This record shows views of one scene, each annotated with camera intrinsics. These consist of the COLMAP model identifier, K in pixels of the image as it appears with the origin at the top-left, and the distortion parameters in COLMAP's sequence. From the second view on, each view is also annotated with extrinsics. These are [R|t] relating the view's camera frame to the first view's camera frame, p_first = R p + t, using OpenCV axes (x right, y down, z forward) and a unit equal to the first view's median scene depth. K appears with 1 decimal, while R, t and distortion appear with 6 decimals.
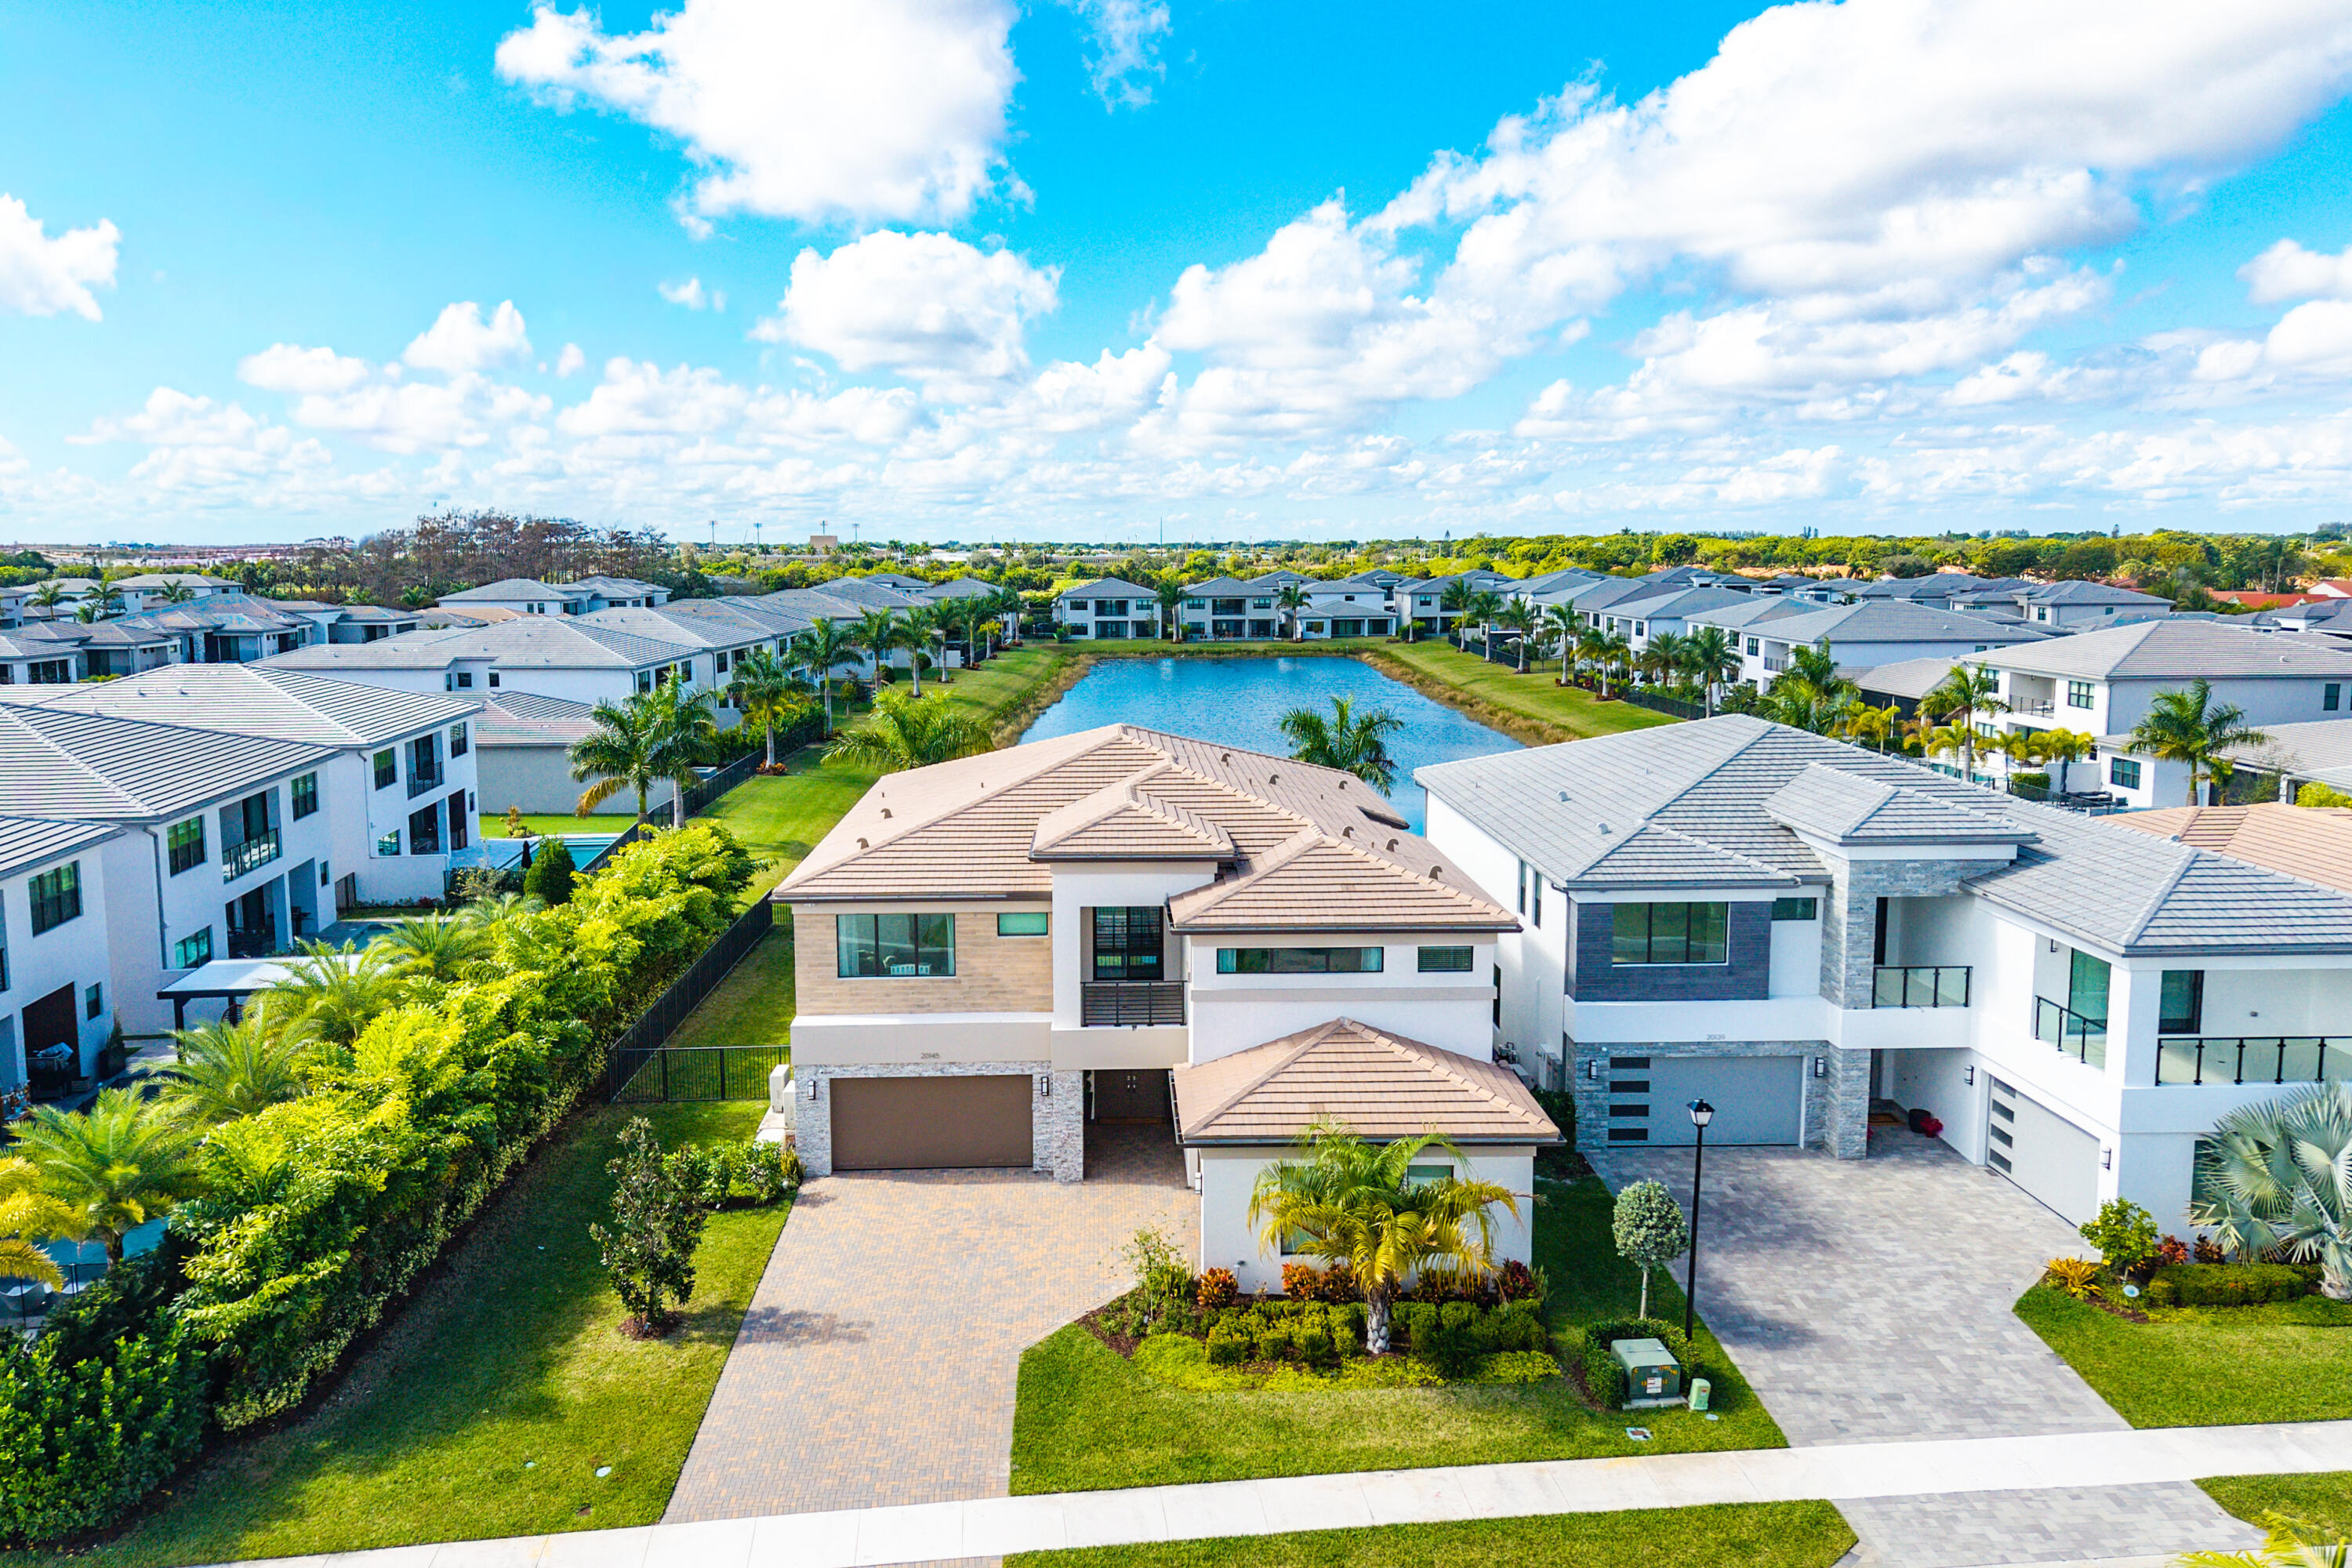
lens RADIAL K [[1648.0, 0, 1136.2], [0, 1648.0, 816.2], [0, 0, 1]] dist [0.028023, -0.024728]
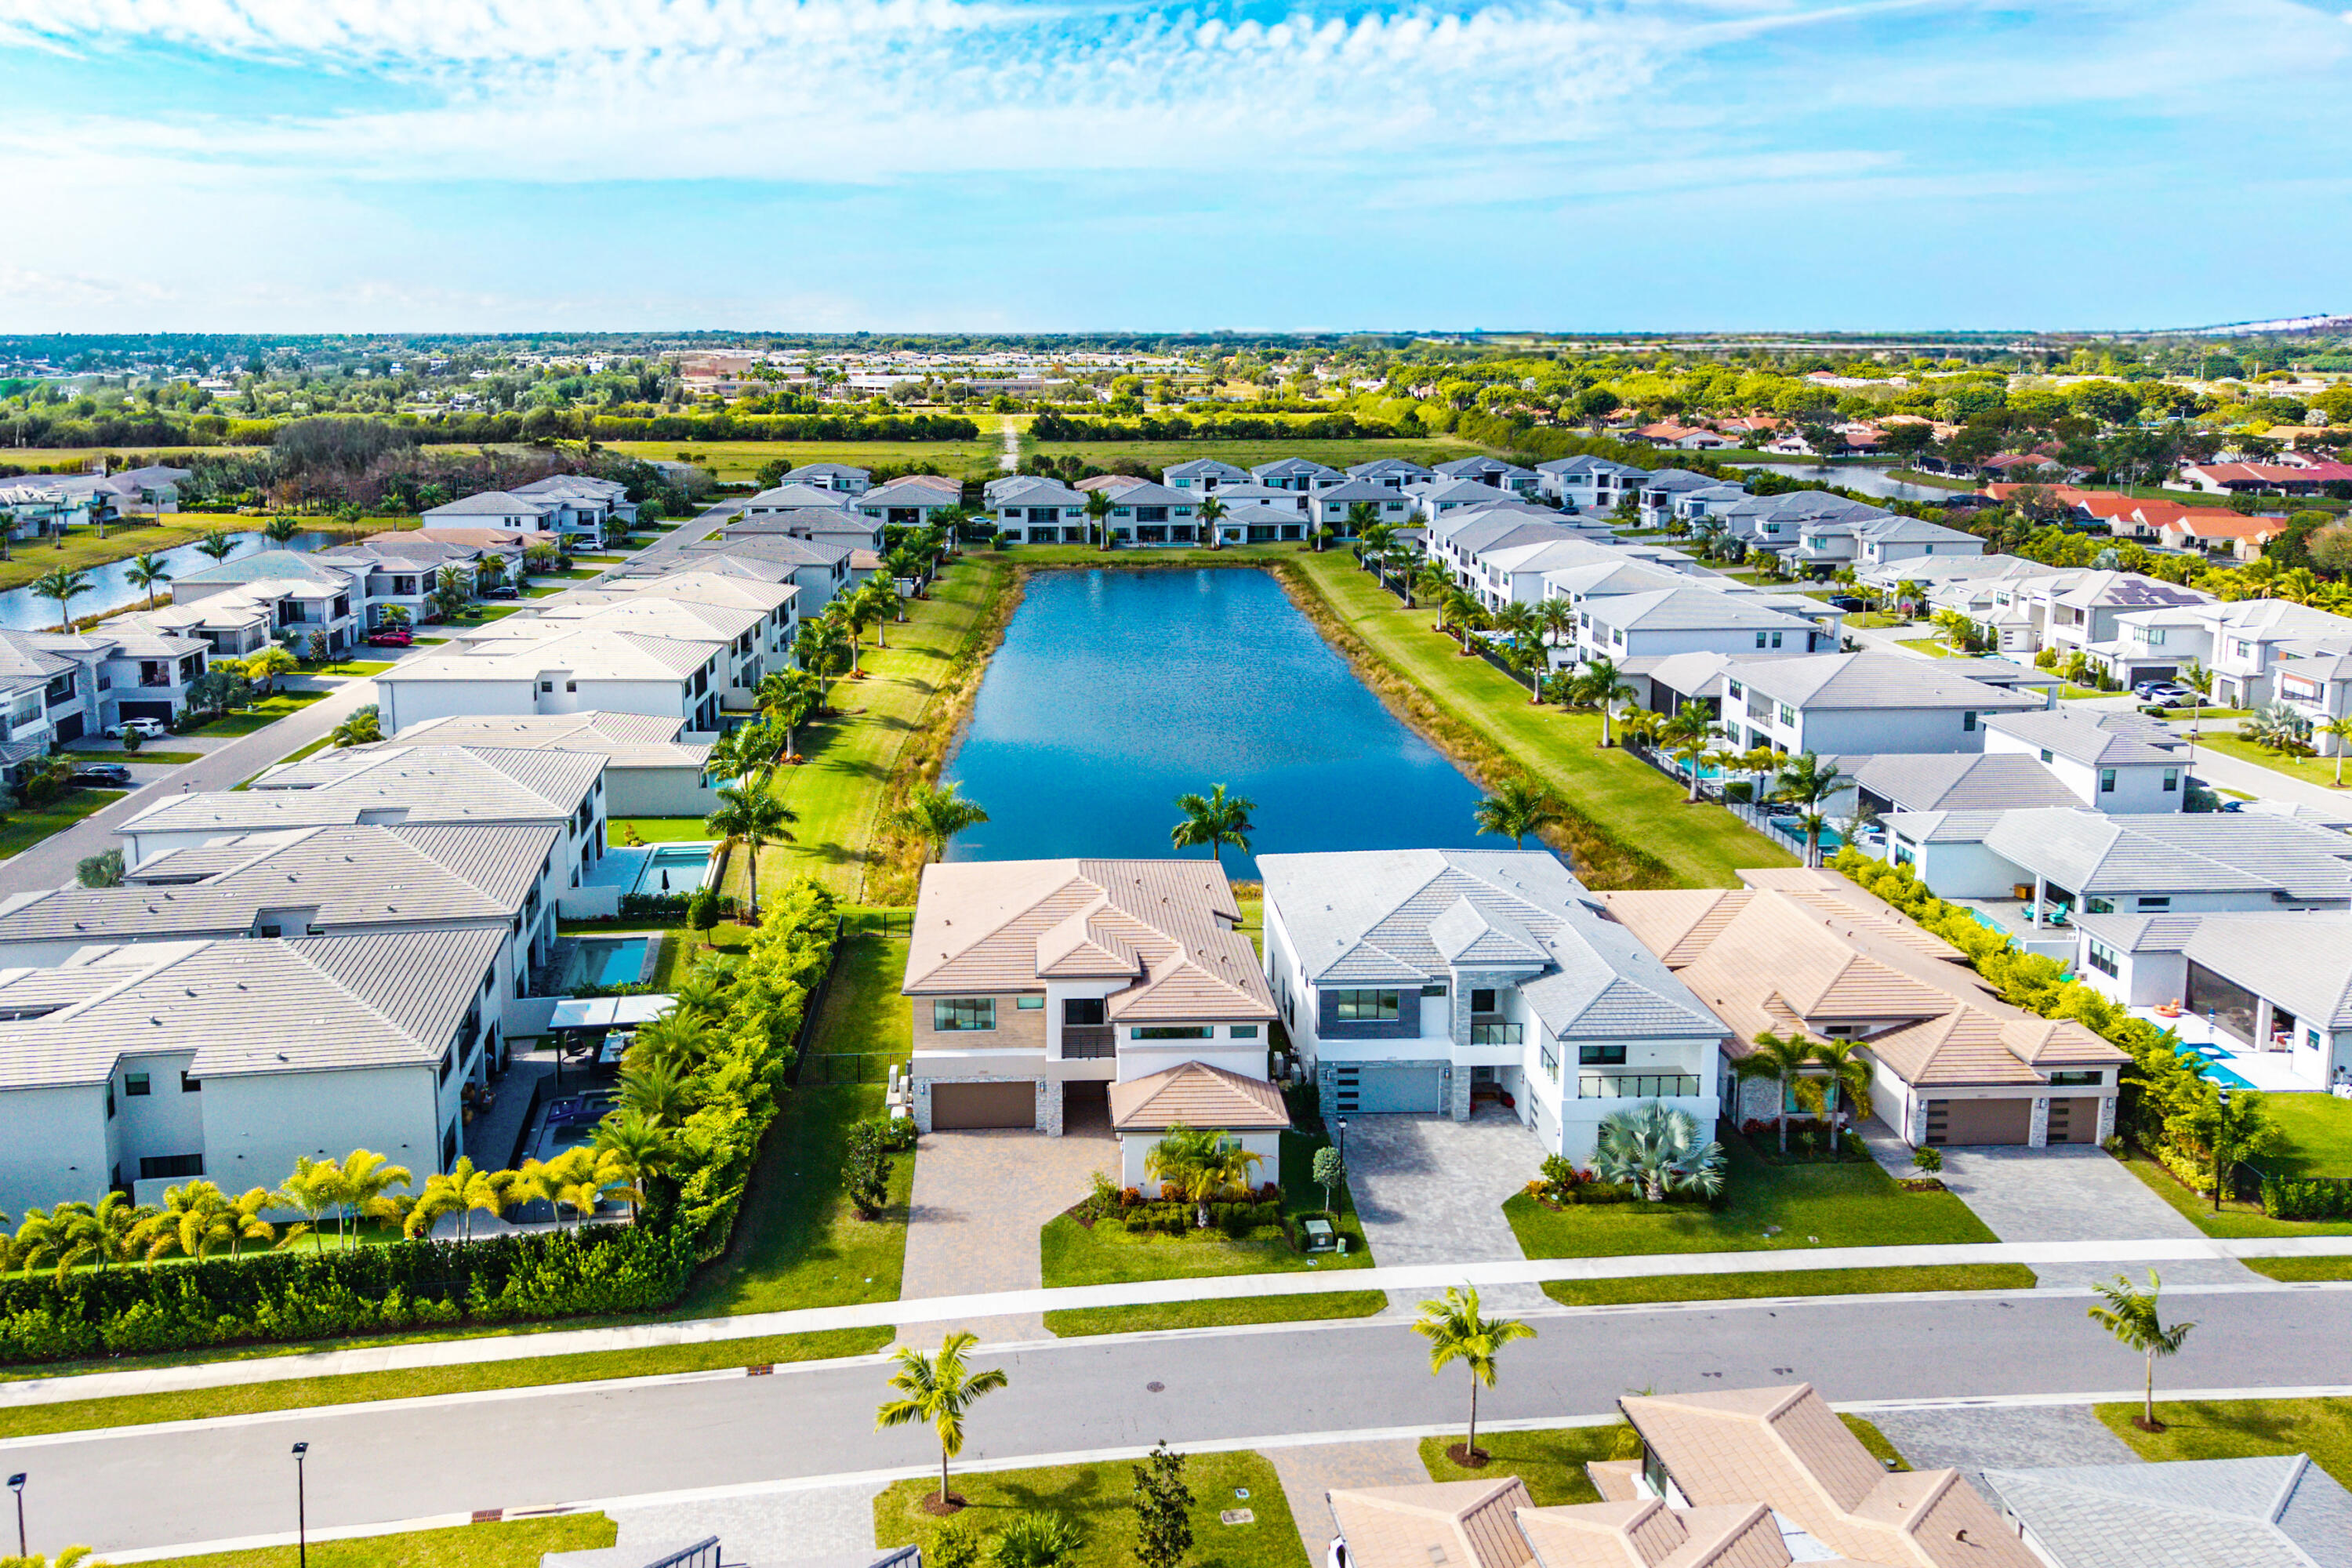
lens RADIAL K [[1735.9, 0, 1080.2], [0, 1735.9, 738.2], [0, 0, 1]] dist [0.053785, -0.000062]
pose [[0.999924, -0.000550, 0.012283, -0.037123], [-0.000246, 0.997904, 0.064711, -0.386632], [-0.012292, -0.064710, 0.997828, -1.037144]]
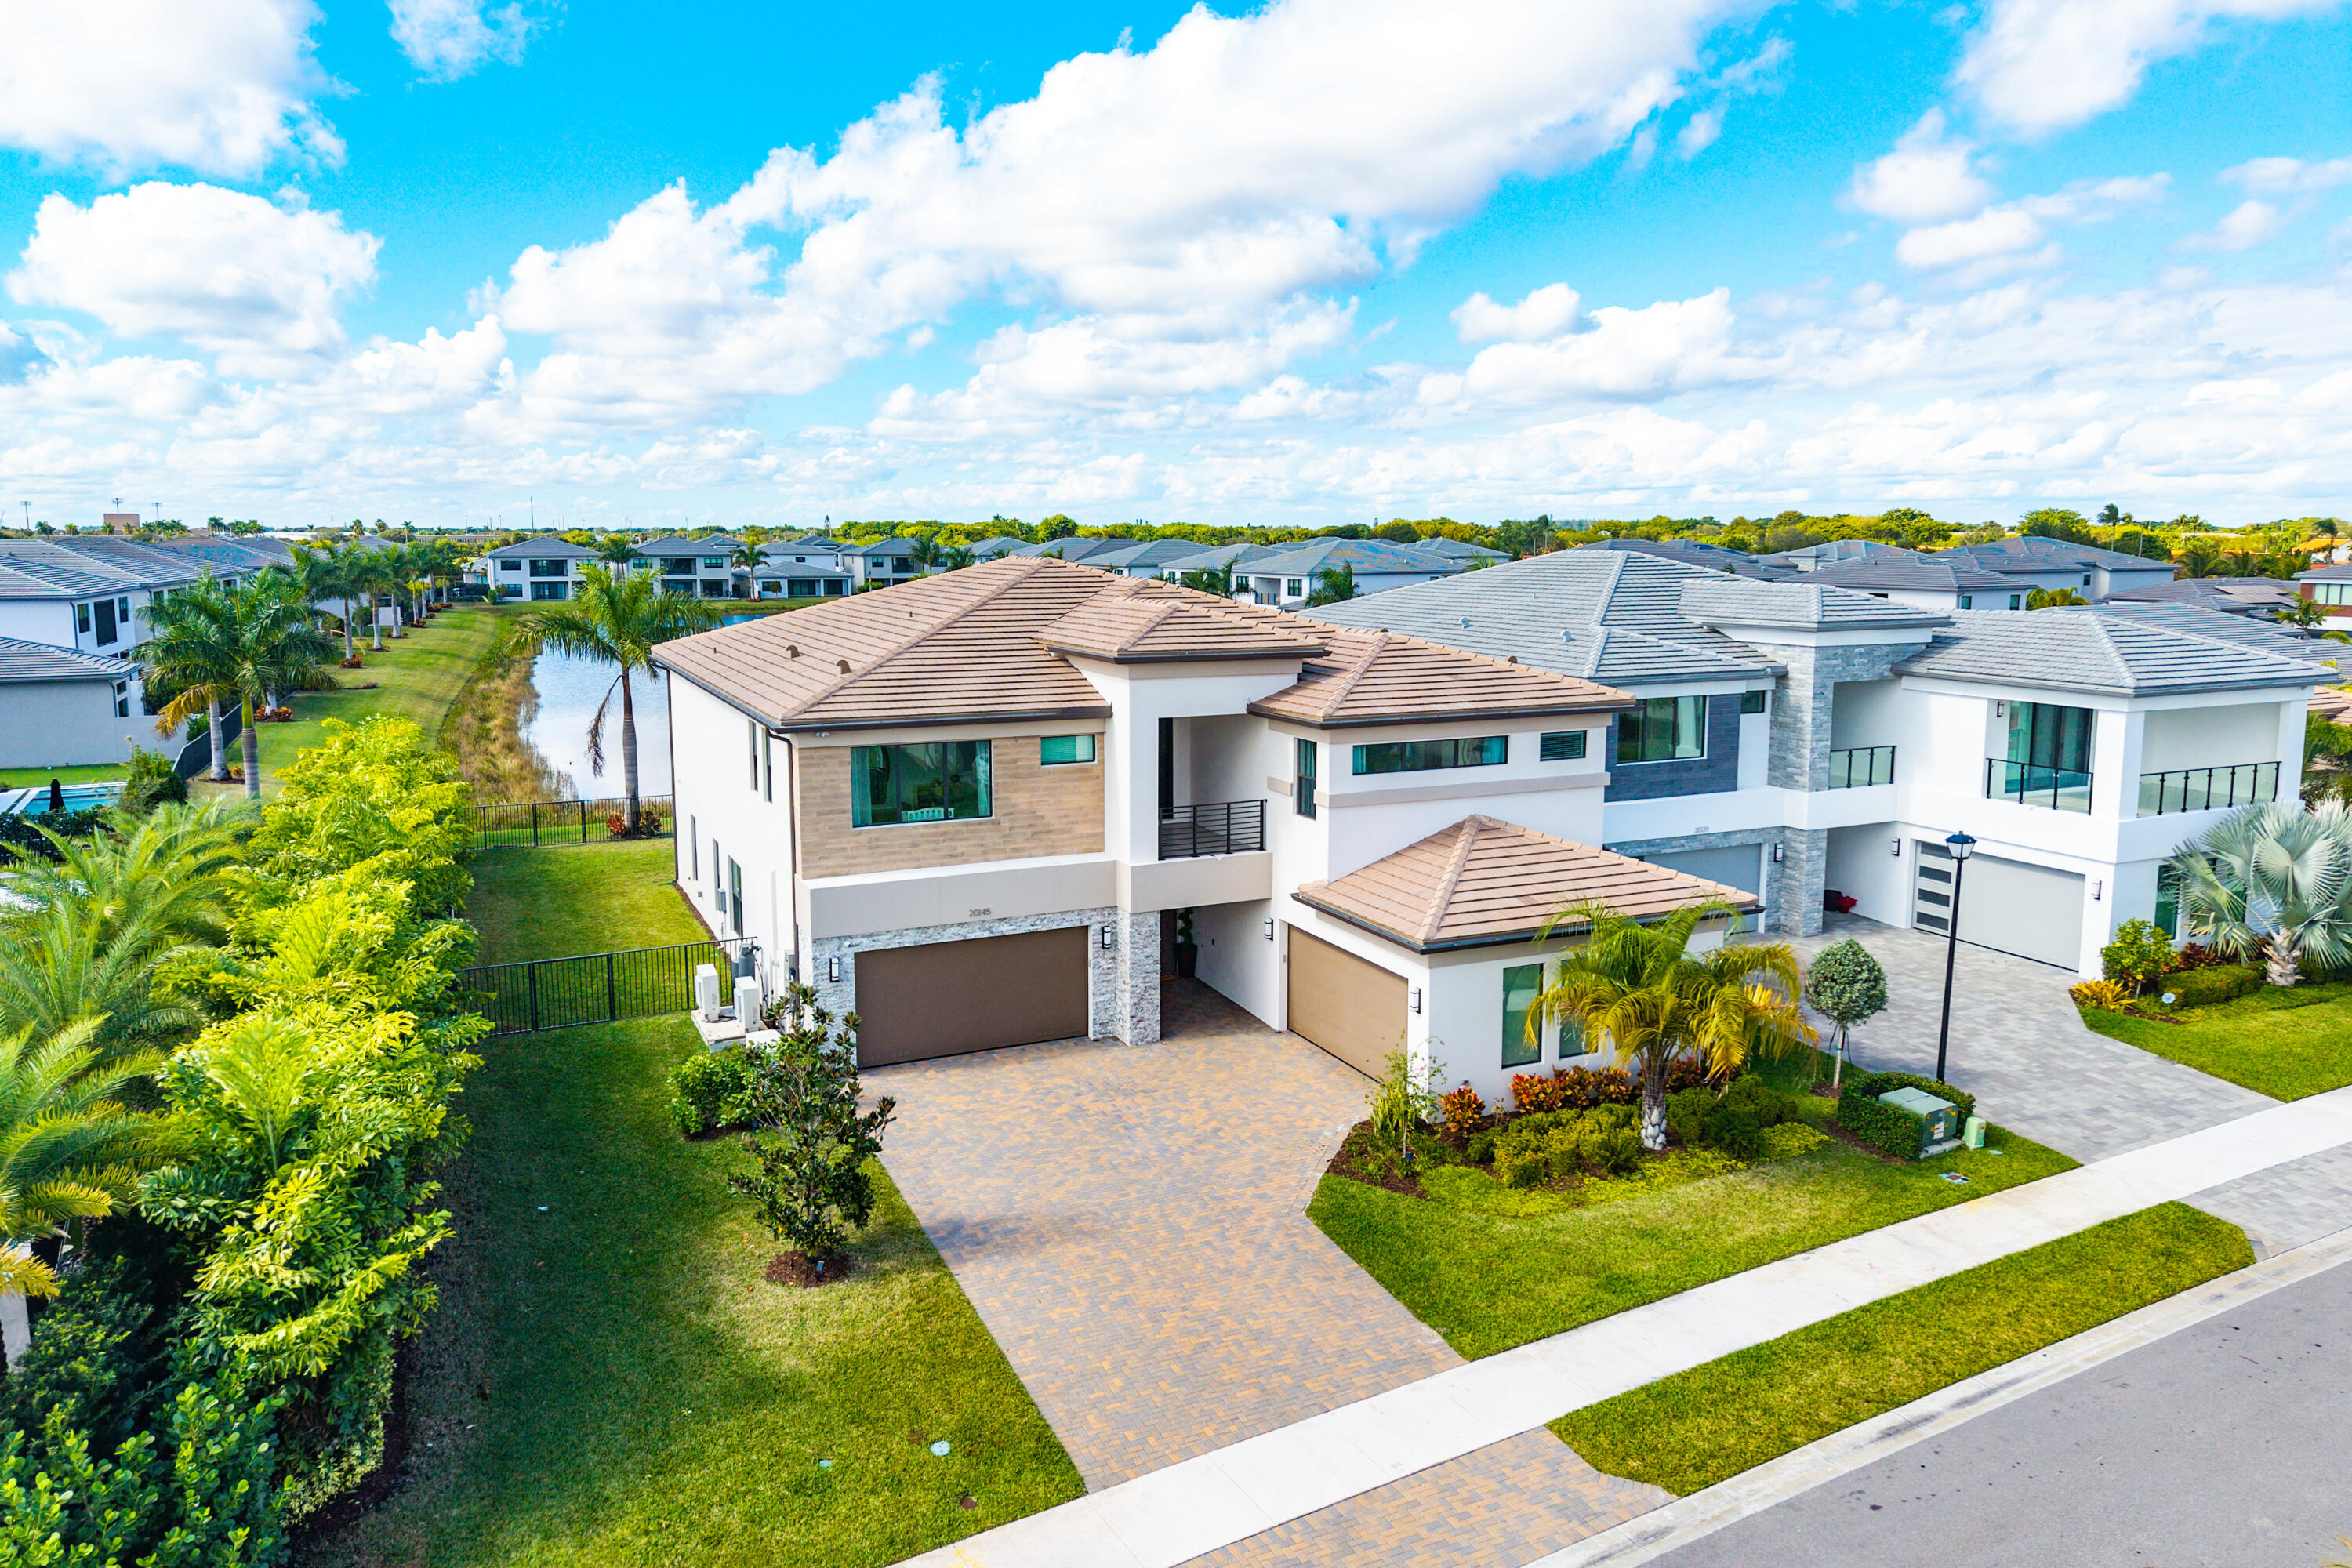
lens RADIAL K [[1566.7, 0, 1159.3], [0, 1566.7, 788.8], [0, 0, 1]] dist [0.018693, -0.009286]
pose [[0.920504, -0.058418, 0.386341, -0.348122], [0.059310, 0.998193, 0.009620, 0.083793], [-0.386205, 0.014059, 0.922306, 0.250662]]
